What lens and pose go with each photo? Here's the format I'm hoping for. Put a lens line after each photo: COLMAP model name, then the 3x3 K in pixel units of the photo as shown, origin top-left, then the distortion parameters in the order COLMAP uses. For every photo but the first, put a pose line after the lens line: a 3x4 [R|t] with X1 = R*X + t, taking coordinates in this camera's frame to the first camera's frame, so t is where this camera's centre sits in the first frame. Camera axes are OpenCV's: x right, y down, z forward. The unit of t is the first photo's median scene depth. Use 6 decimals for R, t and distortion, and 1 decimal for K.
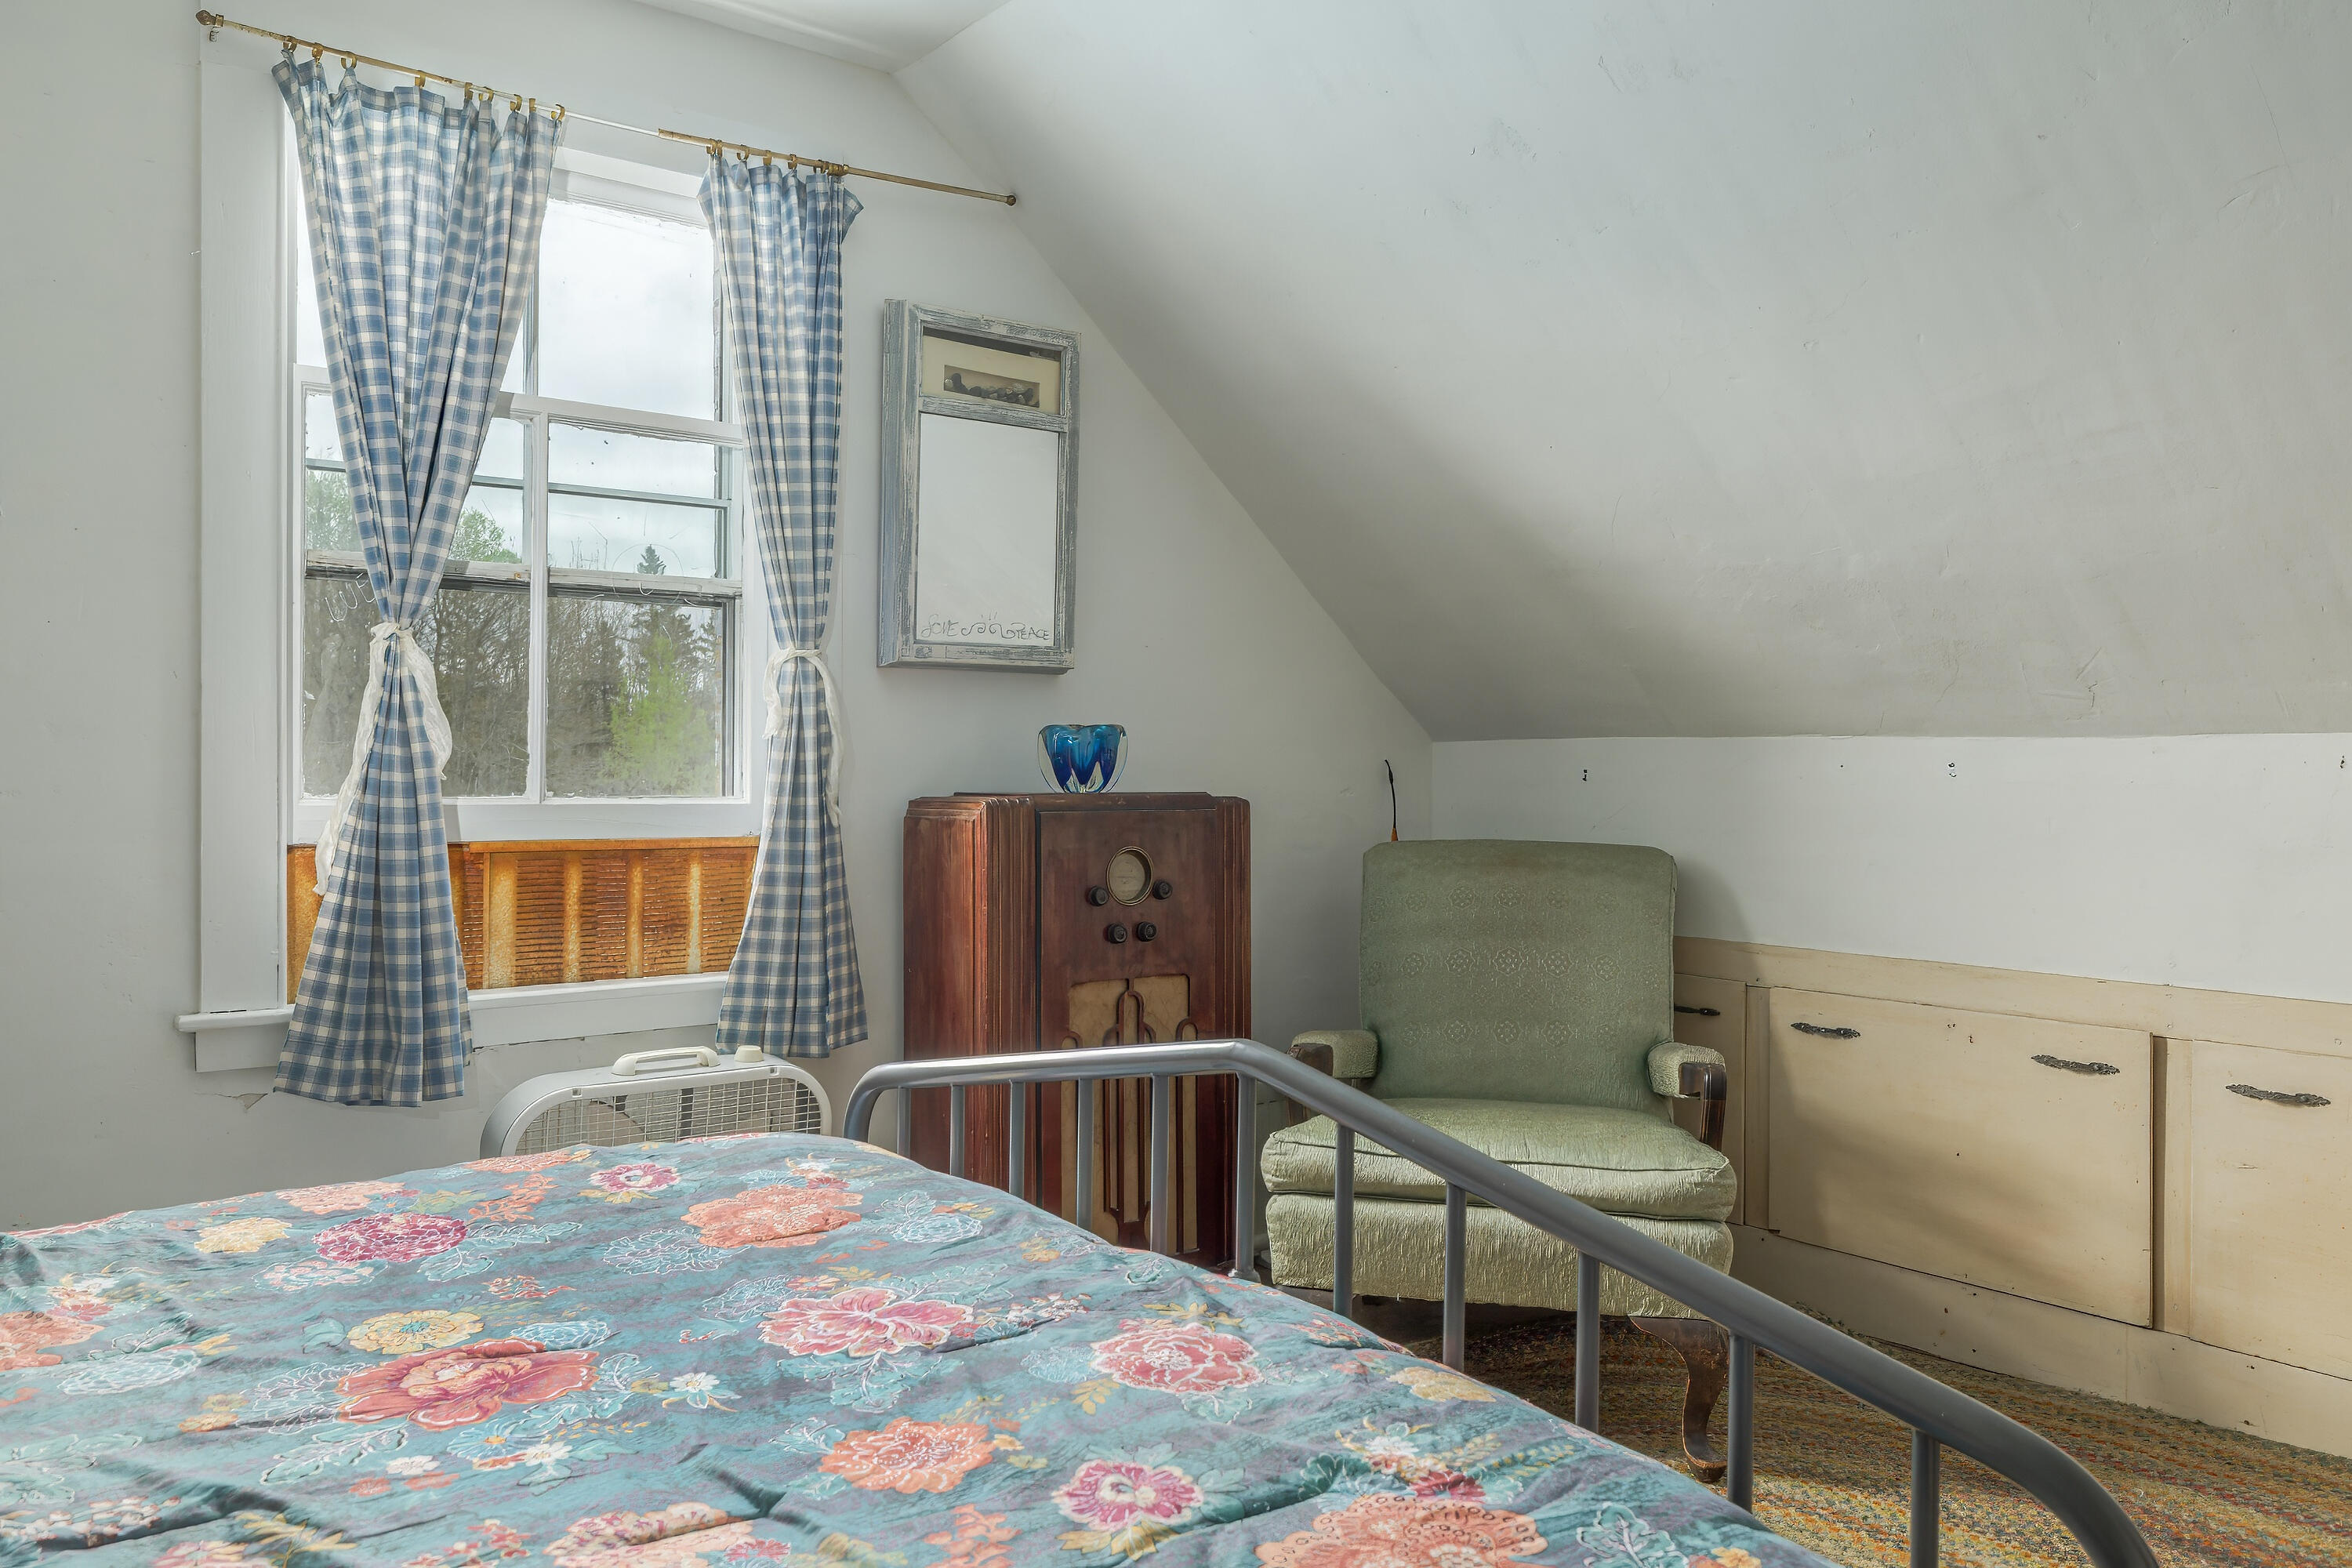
lens RADIAL K [[1627.0, 0, 1176.0], [0, 1627.0, 784.0], [0, 0, 1]] dist [-0.010051, -0.004310]
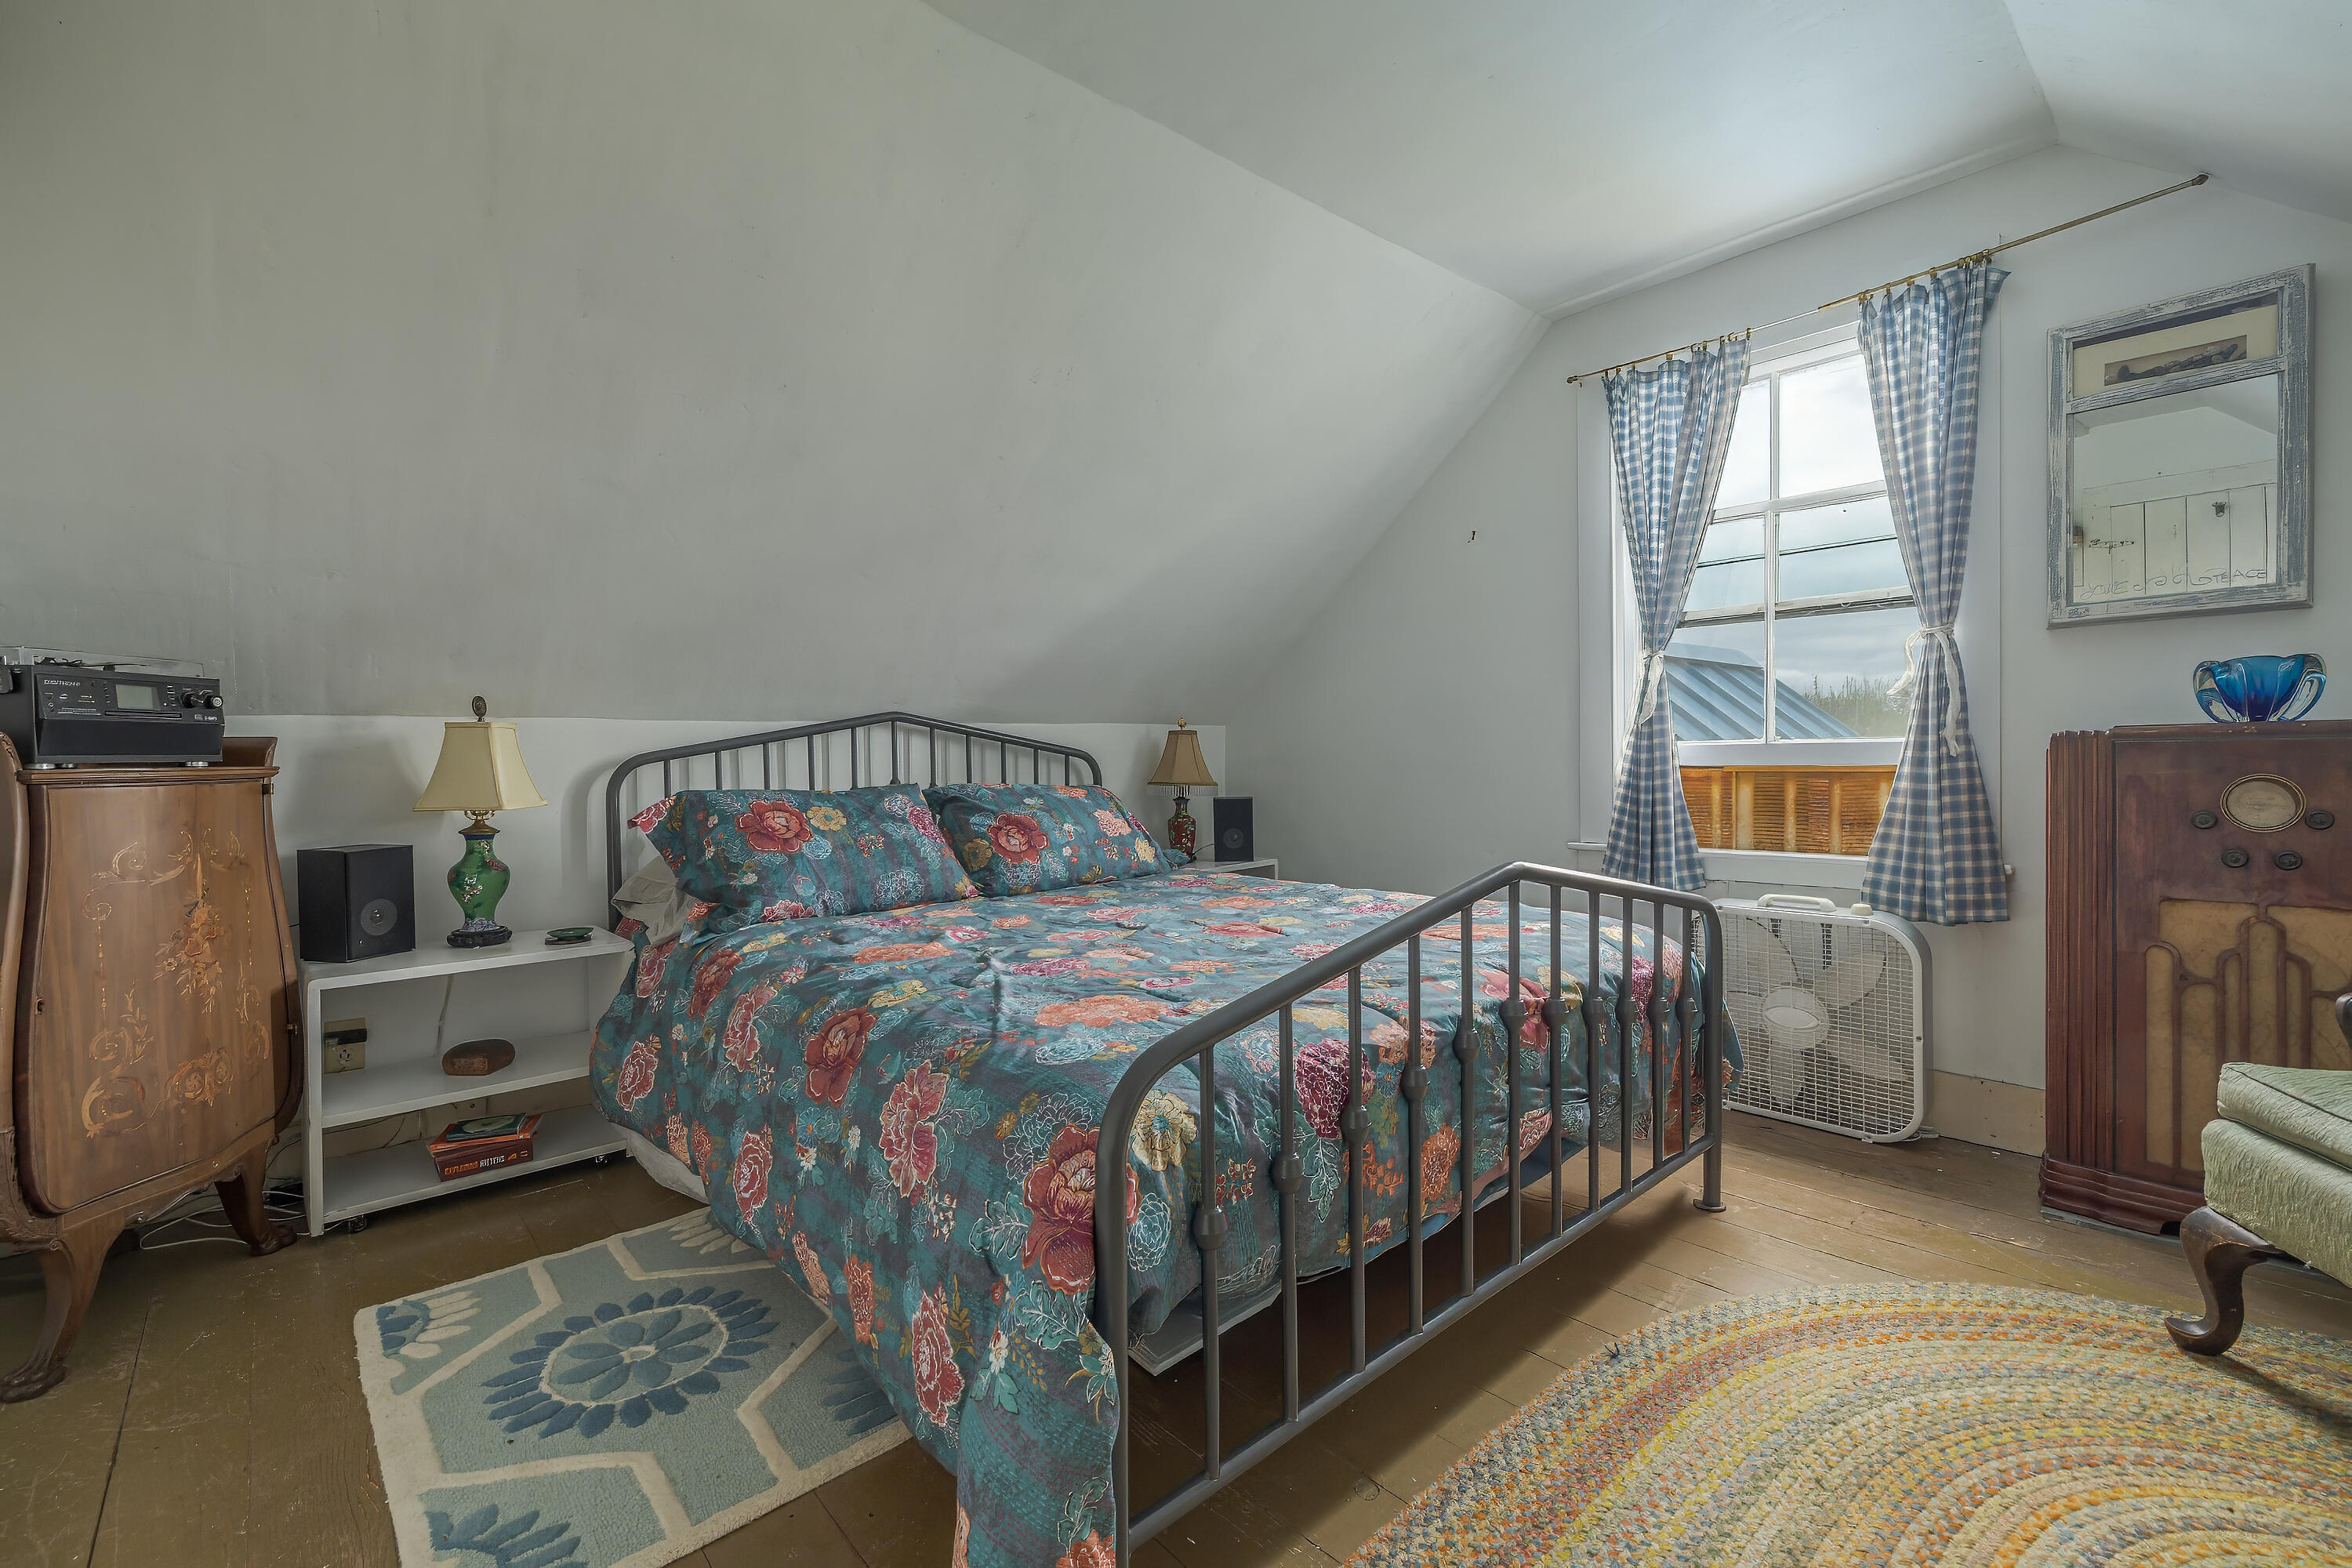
lens RADIAL K [[1000.3, 0, 1176.0], [0, 1000.3, 784.0], [0, 0, 1]] dist [-0.008680, 0.000298]
pose [[0.086880, 0.017225, -0.996070, 0.561810], [0.005456, 0.999827, 0.017765, 0.031409], [0.996204, -0.006978, 0.086771, 0.289638]]
